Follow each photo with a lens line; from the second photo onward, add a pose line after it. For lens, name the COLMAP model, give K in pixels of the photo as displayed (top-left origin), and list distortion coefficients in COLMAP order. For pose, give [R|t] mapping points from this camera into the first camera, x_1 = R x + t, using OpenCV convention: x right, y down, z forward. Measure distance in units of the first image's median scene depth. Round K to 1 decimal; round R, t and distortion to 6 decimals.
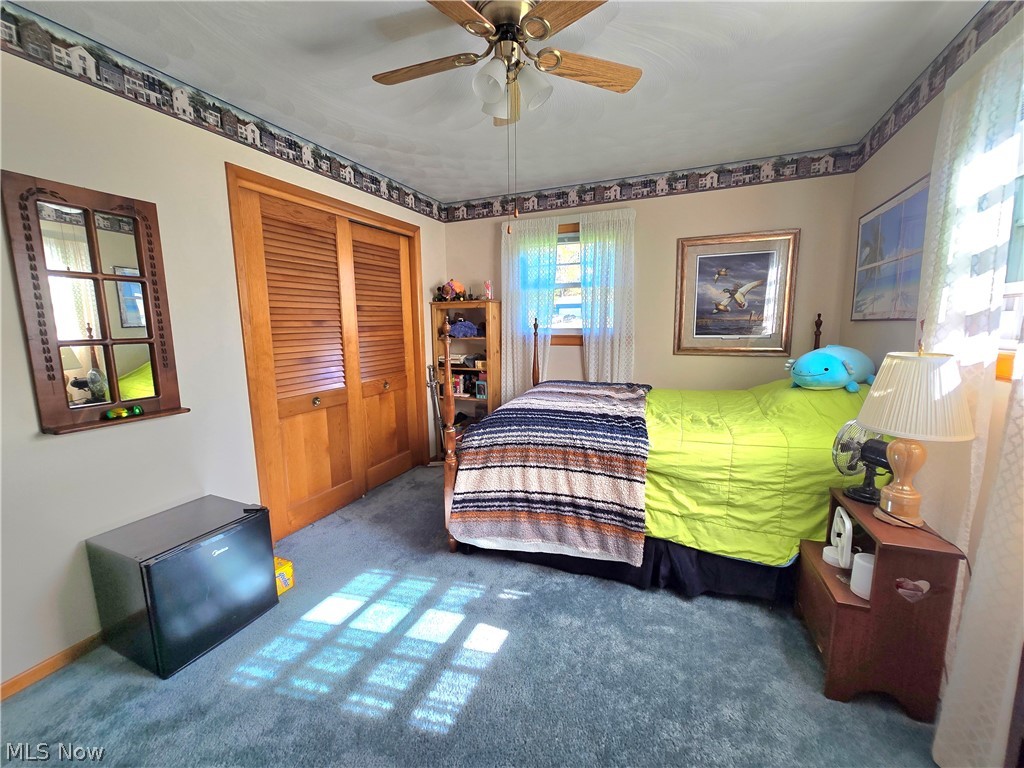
lens RADIAL K [[424.4, 0, 515.9], [0, 424.4, 385.2], [0, 0, 1]] dist [-0.004862, -0.000215]
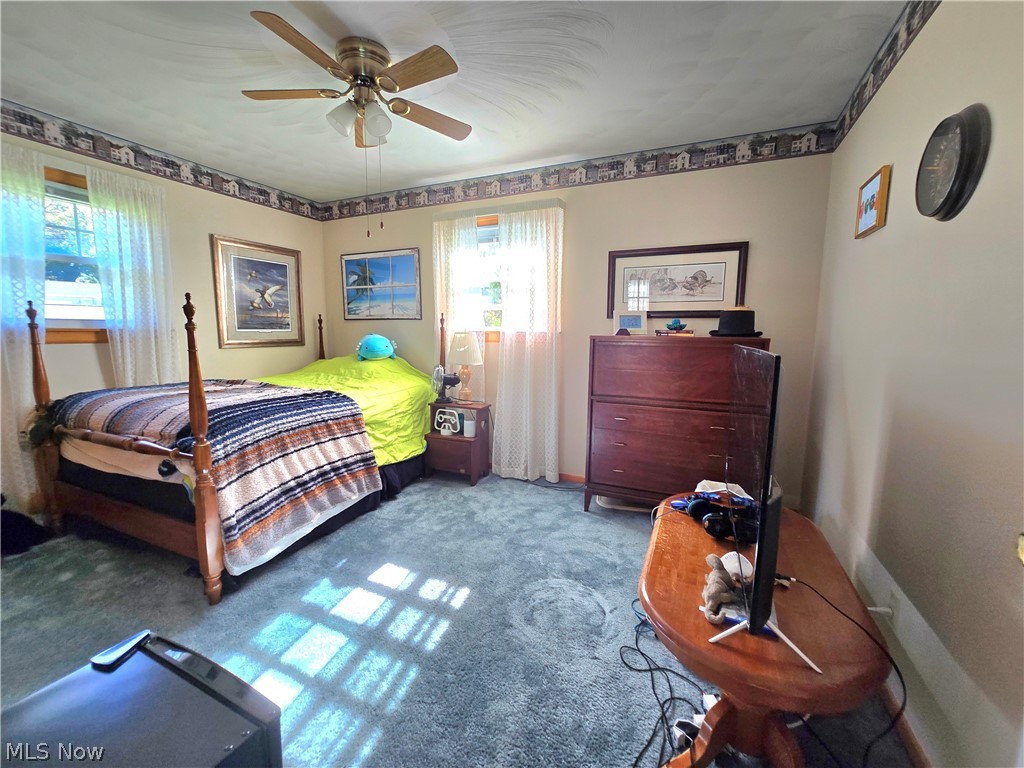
lens RADIAL K [[424.4, 0, 515.9], [0, 424.4, 385.2], [0, 0, 1]] dist [-0.004862, -0.000215]
pose [[0.010183, -0.116504, 0.993138, -0.933143], [0.137792, 0.983878, 0.114005, -0.006055], [-0.990409, 0.135685, 0.026072, 0.427611]]
